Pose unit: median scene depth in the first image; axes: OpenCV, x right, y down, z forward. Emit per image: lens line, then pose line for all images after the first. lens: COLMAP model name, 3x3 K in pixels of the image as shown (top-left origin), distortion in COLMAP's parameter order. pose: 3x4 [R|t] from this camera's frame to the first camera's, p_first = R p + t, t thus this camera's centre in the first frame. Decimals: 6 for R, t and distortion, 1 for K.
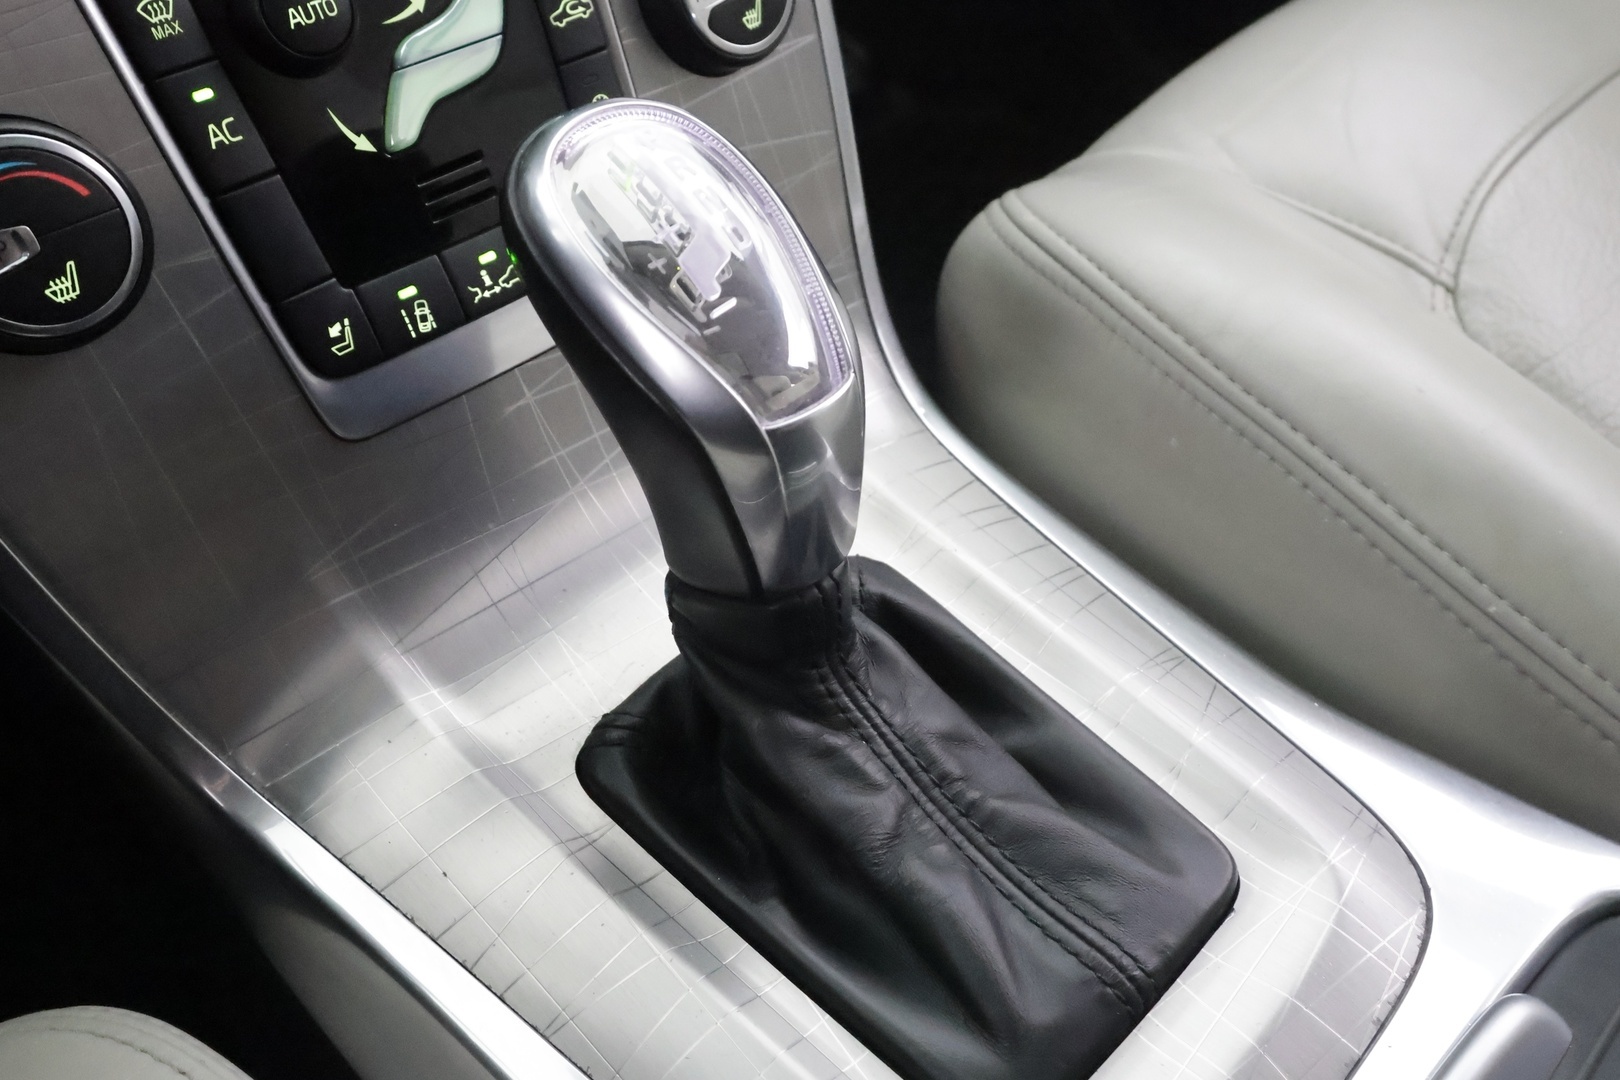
lens RADIAL K [[1276.8, 0, 810.0], [0, 1276.8, 540.0], [0, 0, 1]] dist [0.000214, 0.001035]
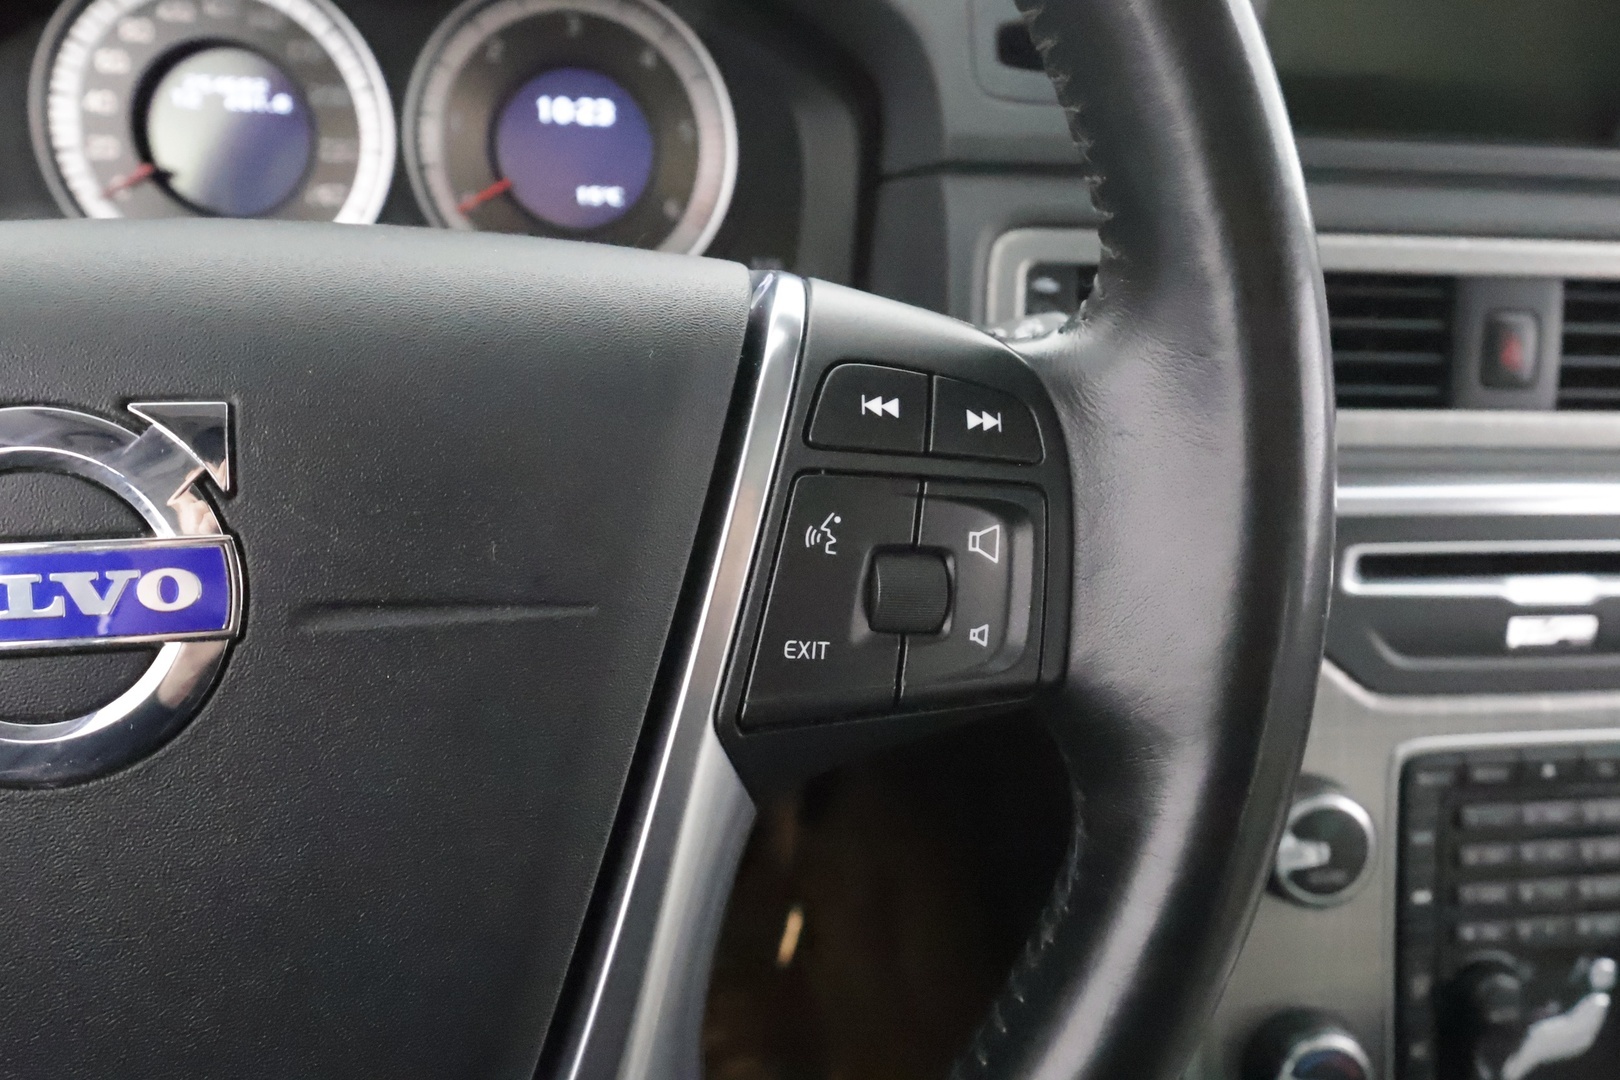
lens RADIAL K [[1269.9, 0, 810.0], [0, 1269.9, 540.0], [0, 0, 1]] dist [-0.000054, -0.000465]
pose [[0.806689, 0.327766, -0.491754, -0.463150], [-0.463121, 0.867512, -0.181501, -0.204702], [0.367113, 0.374157, 0.851607, -0.925587]]
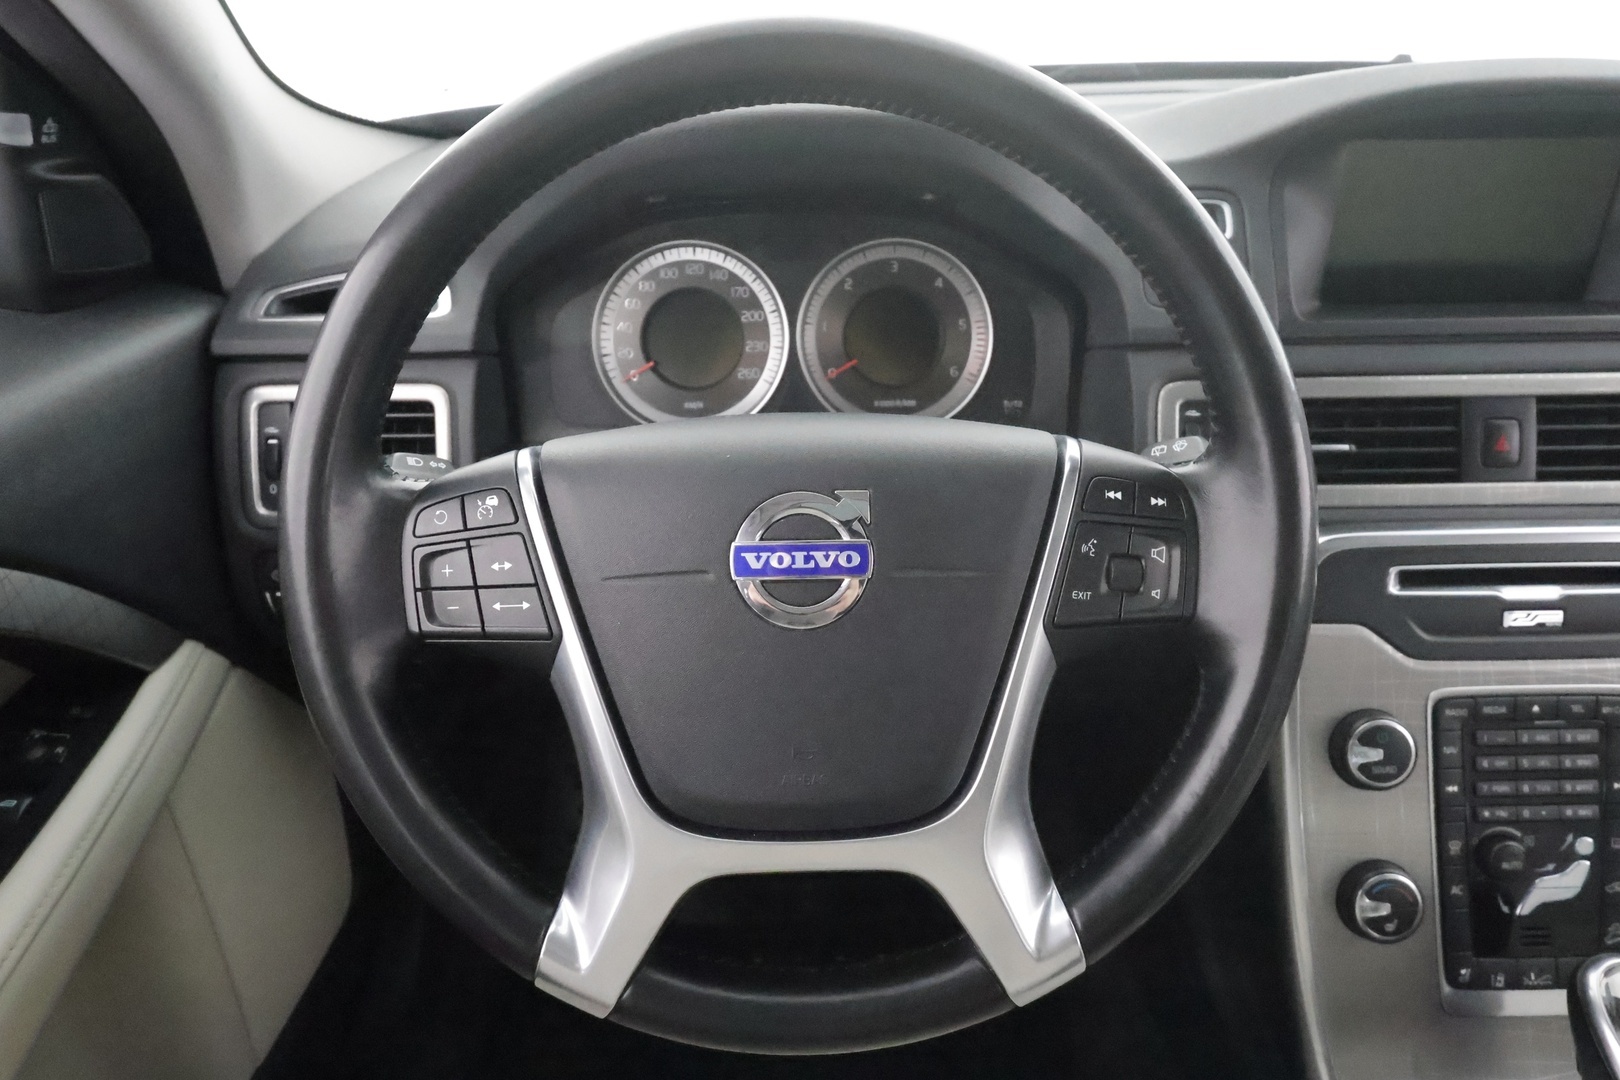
lens RADIAL K [[1201.0, 0, 806.0], [0, 1201.0, 542.4], [0, 0, 1]] dist [-0.002504, 0.001227]
pose [[0.724953, 0.276815, -0.630727, -0.058312], [-0.476956, 0.862384, -0.169725, 0.120822], [0.496947, 0.423872, 0.757216, -1.733867]]
